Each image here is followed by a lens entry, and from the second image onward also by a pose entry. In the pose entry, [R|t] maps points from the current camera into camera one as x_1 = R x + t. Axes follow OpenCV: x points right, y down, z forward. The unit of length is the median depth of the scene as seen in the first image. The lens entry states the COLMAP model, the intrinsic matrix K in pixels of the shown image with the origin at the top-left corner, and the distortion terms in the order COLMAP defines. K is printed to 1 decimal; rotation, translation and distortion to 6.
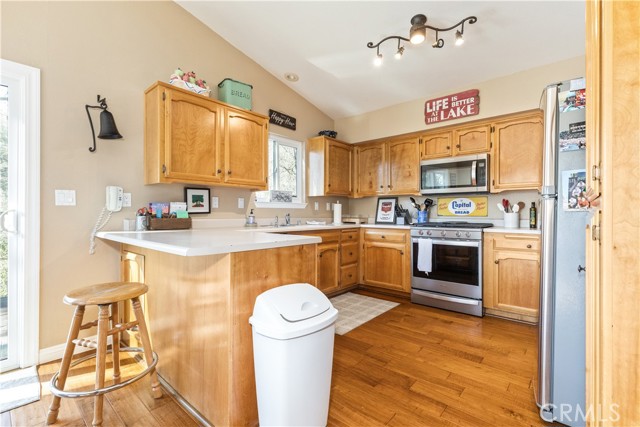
lens RADIAL K [[287.3, 0, 297.0], [0, 287.3, 213.3], [0, 0, 1]] dist [0.001426, 0.000052]
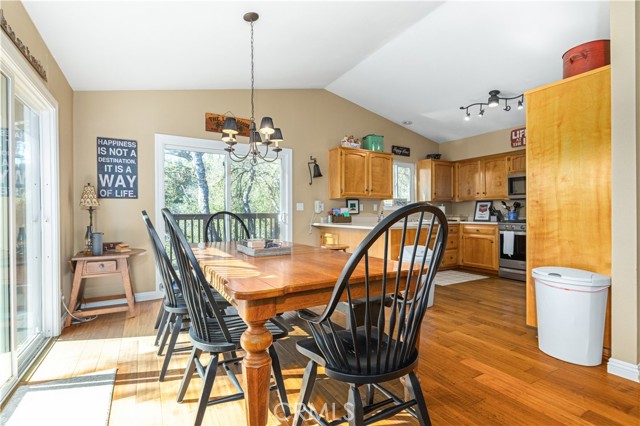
lens RADIAL K [[304.2, 0, 303.8], [0, 304.2, 213.5], [0, 0, 1]] dist [-0.000828, -0.000287]
pose [[0.954074, -0.003629, -0.299548, -0.059401], [0.003871, 0.999992, 0.000215, -0.002484], [0.299545, -0.001365, 0.954081, -0.663987]]
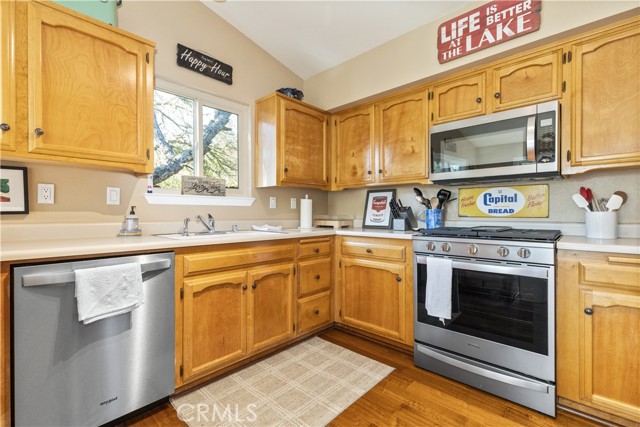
lens RADIAL K [[274.9, 0, 295.1], [0, 274.9, 214.1], [0, 0, 1]] dist [0.000912, 0.000140]
pose [[0.998502, -0.002442, -0.054662, 0.179927], [0.002552, 0.999995, 0.001929, 0.000988], [0.054657, -0.002065, 0.998503, 0.413663]]
